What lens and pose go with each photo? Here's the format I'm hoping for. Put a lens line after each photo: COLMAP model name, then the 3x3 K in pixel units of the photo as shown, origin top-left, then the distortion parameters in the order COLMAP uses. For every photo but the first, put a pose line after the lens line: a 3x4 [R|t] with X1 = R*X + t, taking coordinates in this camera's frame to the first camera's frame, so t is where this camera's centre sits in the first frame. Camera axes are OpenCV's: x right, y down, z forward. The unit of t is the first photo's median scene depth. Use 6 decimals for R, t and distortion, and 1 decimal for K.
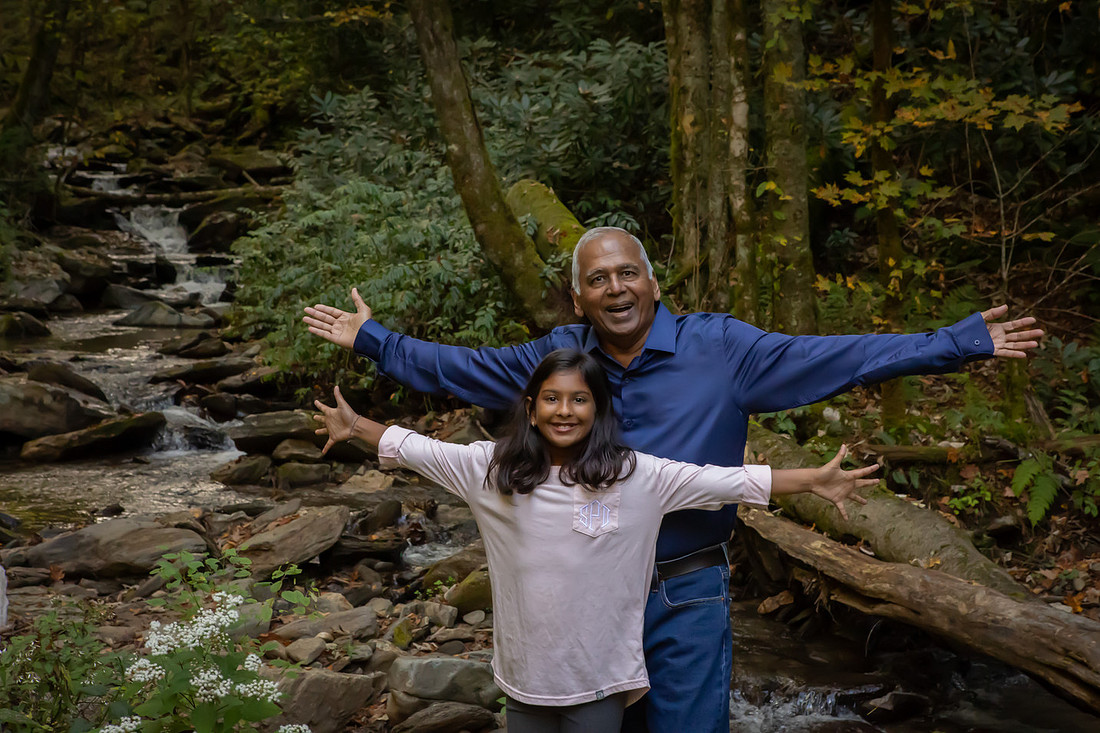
lens RADIAL K [[2122.0, 0, 550.0], [0, 2122.0, 366.5], [0, 0, 1]] dist [0.227235, -0.051734]
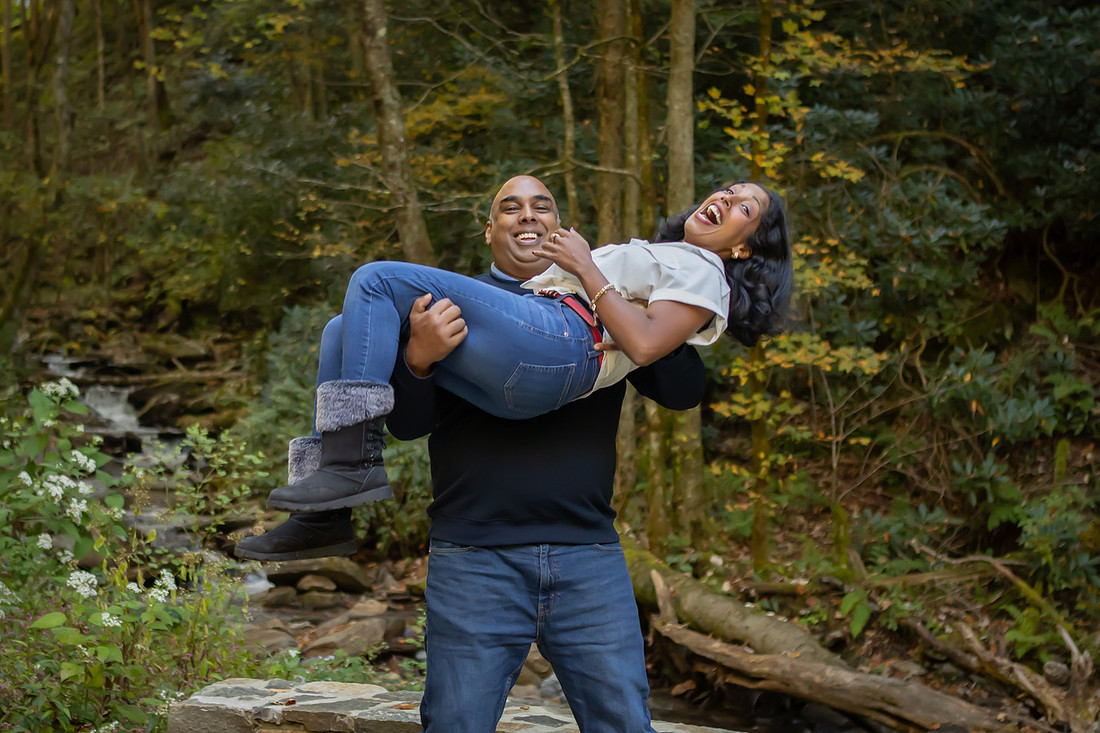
lens RADIAL K [[2117.7, 0, 513.9], [0, 2117.7, 341.3], [0, 0, 1]] dist [-0.049356, 0.252499]
pose [[0.996639, 0.023757, 0.078395, -0.102516], [-0.016426, 0.995543, -0.092869, 0.008919], [-0.080252, 0.091269, 0.992587, -0.354940]]
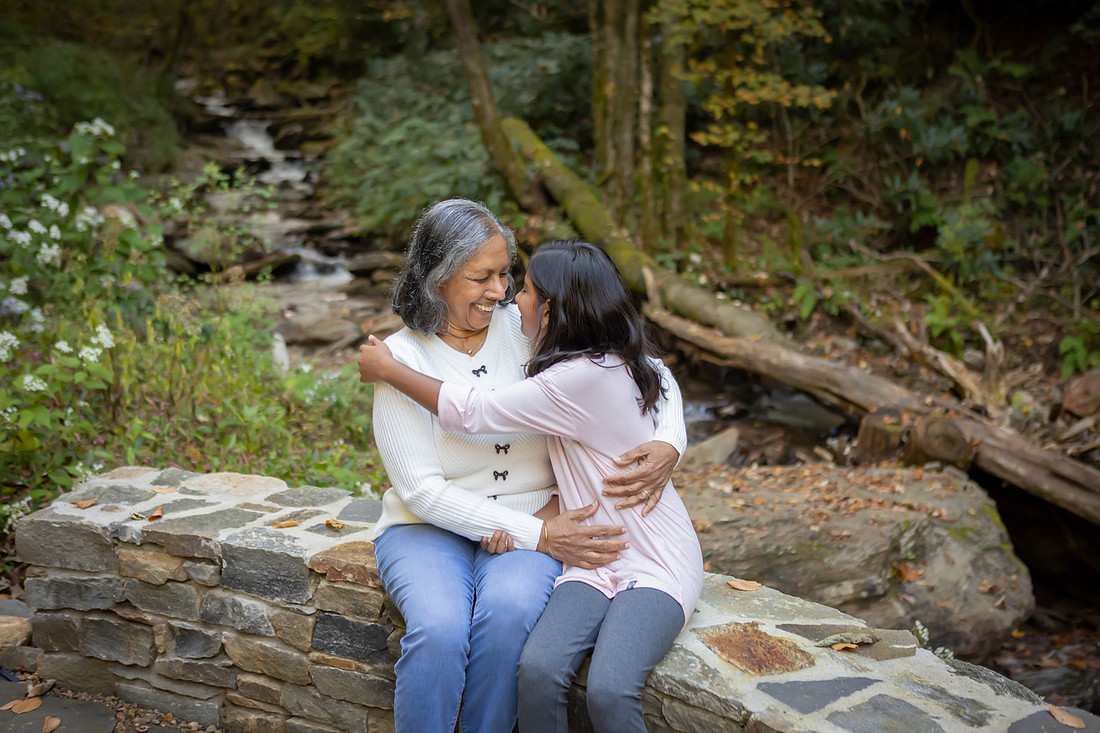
lens RADIAL K [[1420.0, 0, 550.0], [0, 1420.0, 366.5], [0, 0, 1]] dist [-0.006976, 0.069710]
pose [[0.997718, 0.002056, 0.067487, -0.062786], [-0.009001, 0.994665, 0.102765, -0.007888], [-0.066916, -0.103138, 0.992414, -0.169776]]
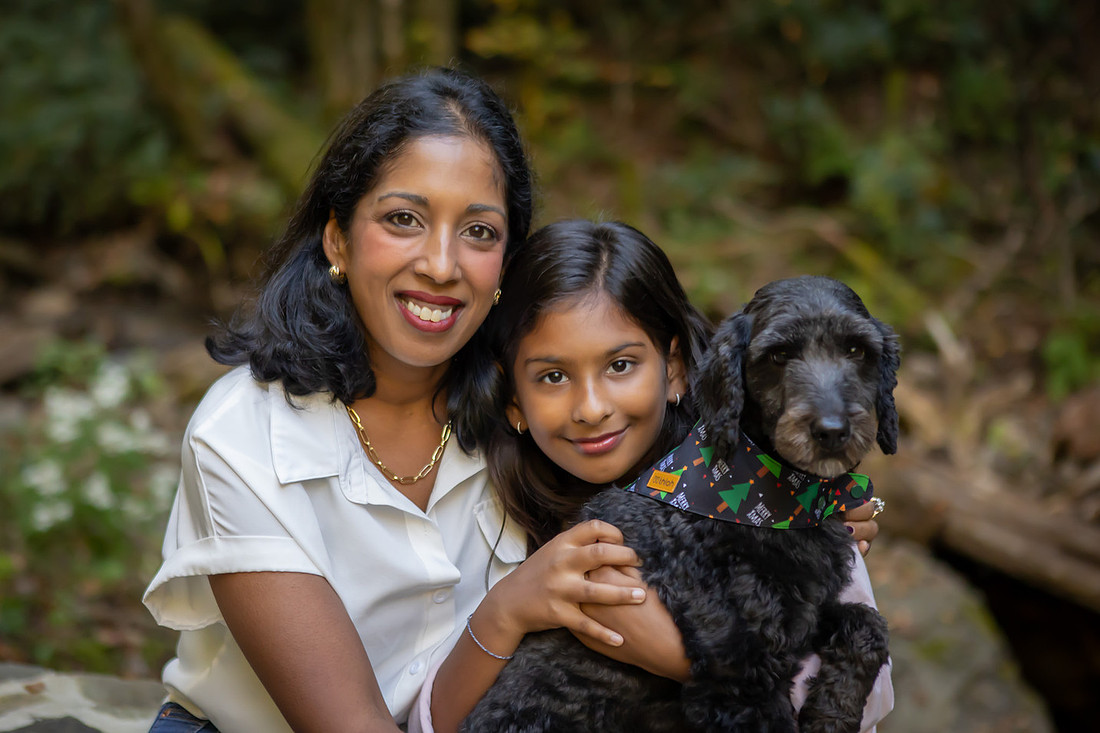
lens RADIAL K [[2126.8, 0, 521.1], [0, 2126.8, 367.7], [0, 0, 1]] dist [0.169922, 0.137818]
pose [[0.981918, -0.032444, 0.186505, -0.053778], [0.017537, 0.996557, 0.081032, 0.001597], [-0.188492, -0.076296, 0.979107, -0.113773]]
